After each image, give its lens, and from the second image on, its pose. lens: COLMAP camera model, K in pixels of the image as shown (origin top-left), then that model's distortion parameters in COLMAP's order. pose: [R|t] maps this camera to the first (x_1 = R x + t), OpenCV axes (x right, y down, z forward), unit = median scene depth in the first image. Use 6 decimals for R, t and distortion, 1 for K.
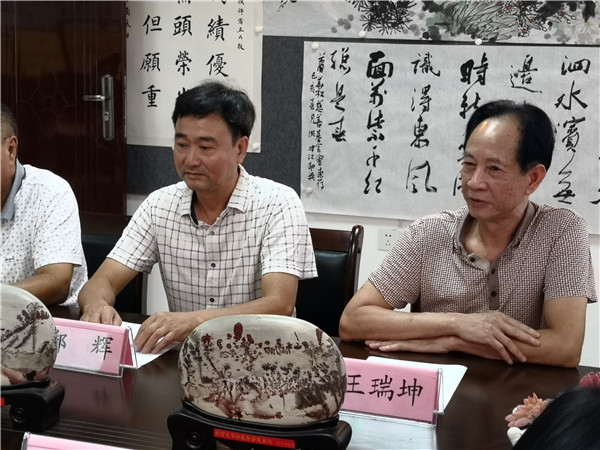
lens RADIAL K [[1128.0, 0, 299.9], [0, 1128.0, 224.9], [0, 0, 1]] dist [0.073115, 0.000000]
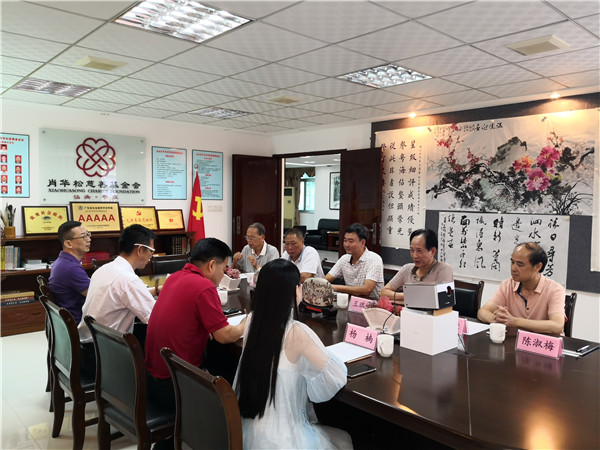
lens RADIAL K [[485.4, 0, 285.1], [0, 485.4, 227.5], [0, 0, 1]] dist [0.011652, -0.032742]
pose [[0.861215, 0.020345, -0.507833, 0.293422], [-0.084870, 0.990926, -0.104228, 0.035586], [0.501104, 0.132862, 0.855127, -0.226592]]
